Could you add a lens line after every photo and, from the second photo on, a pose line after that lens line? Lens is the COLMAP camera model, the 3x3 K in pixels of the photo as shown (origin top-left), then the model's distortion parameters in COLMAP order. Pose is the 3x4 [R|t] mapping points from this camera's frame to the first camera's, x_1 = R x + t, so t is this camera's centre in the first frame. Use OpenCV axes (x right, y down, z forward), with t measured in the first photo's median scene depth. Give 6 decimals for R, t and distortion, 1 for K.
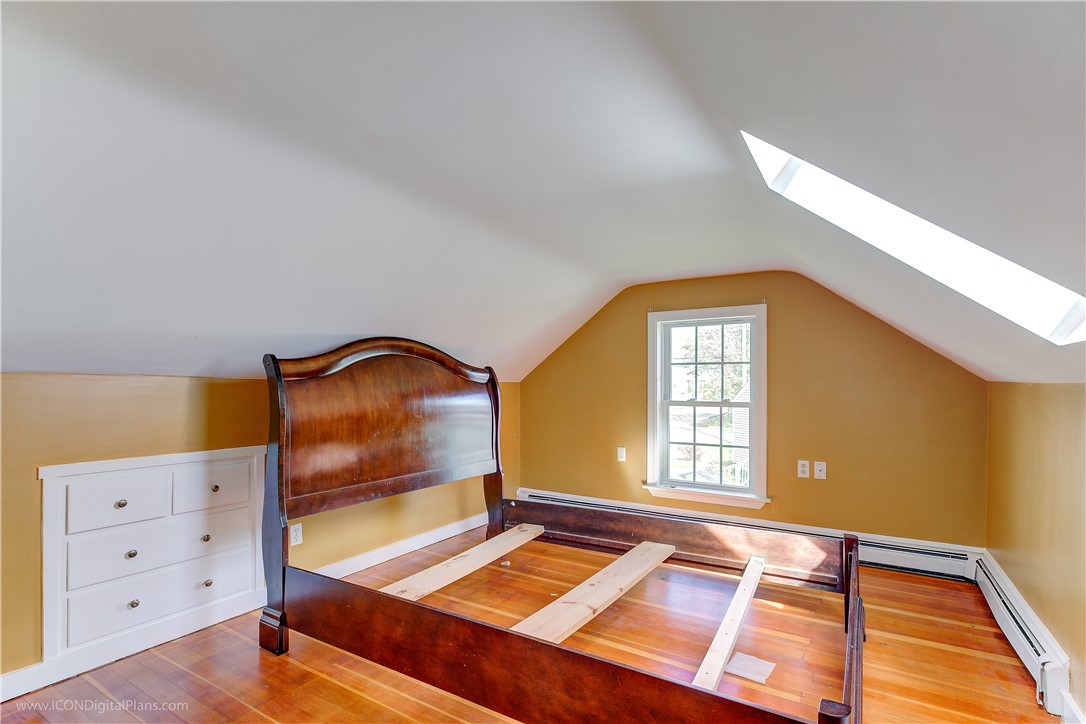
lens RADIAL K [[514.7, 0, 542.7], [0, 514.7, 382.8], [0, 0, 1]] dist [-0.005788, -0.000183]
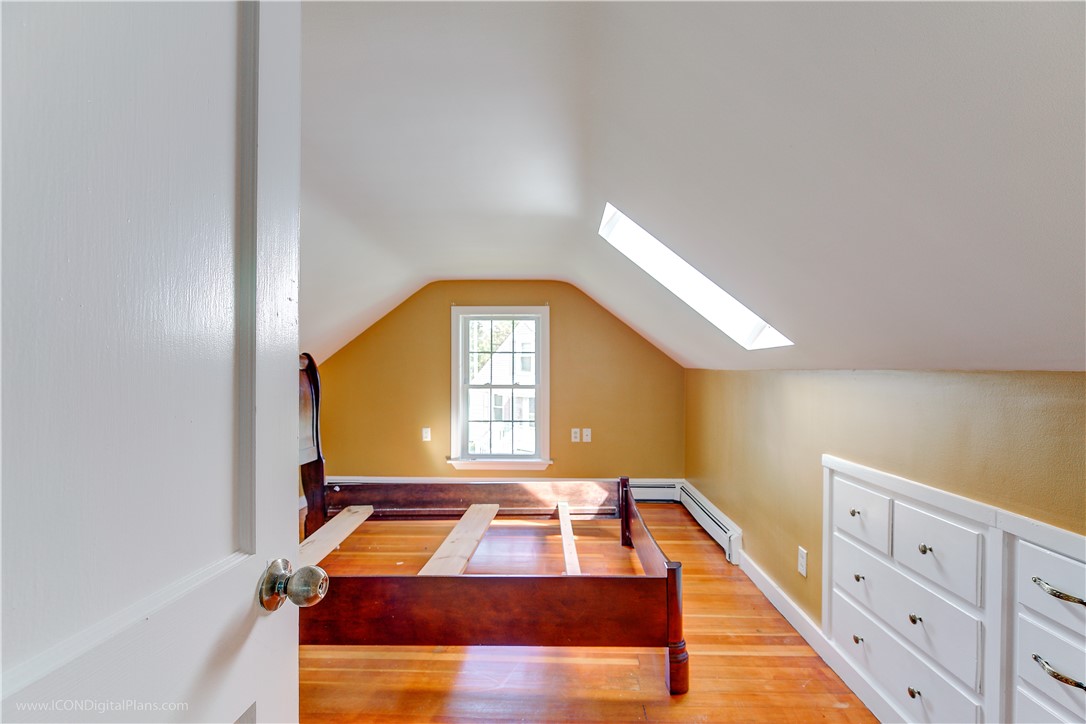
lens RADIAL K [[503.0, 0, 553.8], [0, 503.0, 368.0], [0, 0, 1]] dist [0.001585, -0.000121]
pose [[0.862330, -0.000649, 0.506347, -0.217716], [0.000156, 0.999999, 0.001016, -0.004310], [-0.506347, -0.000797, 0.862329, -0.081373]]
